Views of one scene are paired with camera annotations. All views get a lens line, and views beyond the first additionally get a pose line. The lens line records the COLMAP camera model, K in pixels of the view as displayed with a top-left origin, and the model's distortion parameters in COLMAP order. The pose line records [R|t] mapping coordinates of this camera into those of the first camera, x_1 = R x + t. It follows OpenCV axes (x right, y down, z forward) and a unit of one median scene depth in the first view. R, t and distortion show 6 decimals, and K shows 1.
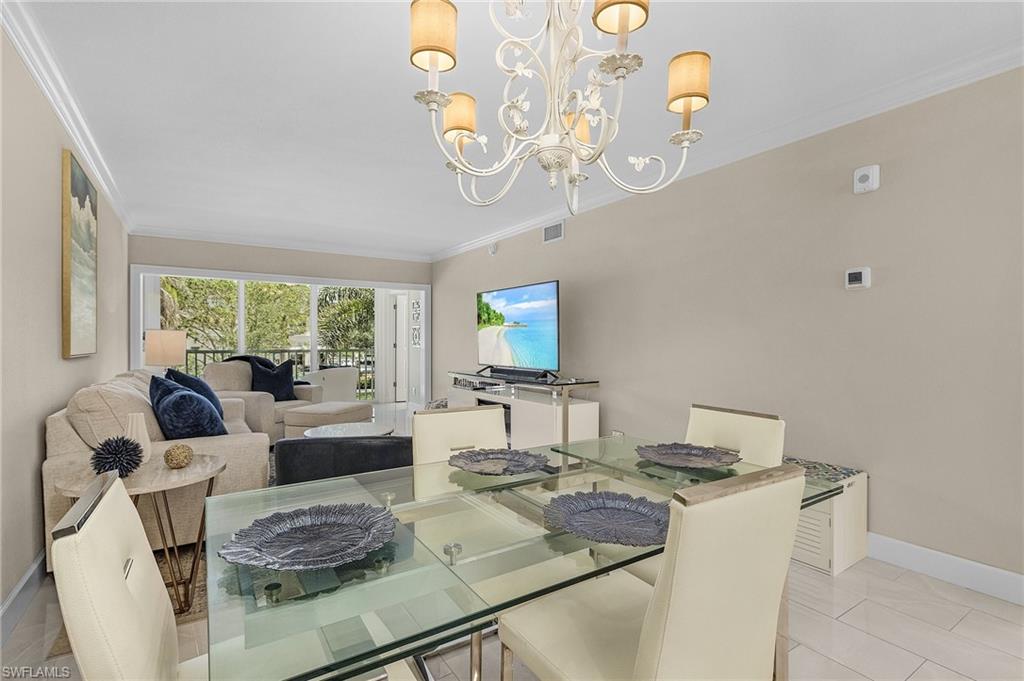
lens RADIAL K [[477.8, 0, 505.6], [0, 477.8, 341.0], [0, 0, 1]] dist [0.000200, -0.001459]
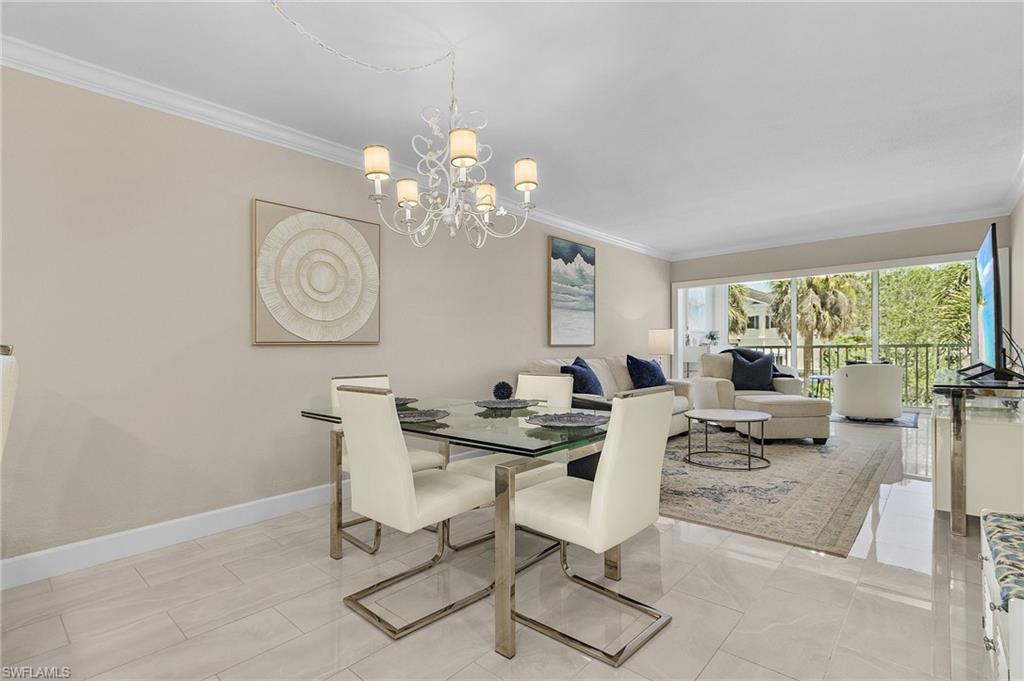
lens RADIAL K [[477.8, 0, 508.4], [0, 477.8, 350.5], [0, 0, 1]] dist [0.000200, -0.001459]
pose [[0.260731, 0.000717, -0.965411, 0.459284], [0.016324, 0.999853, 0.005152, 0.022053], [0.965273, -0.017102, 0.260681, 0.183888]]
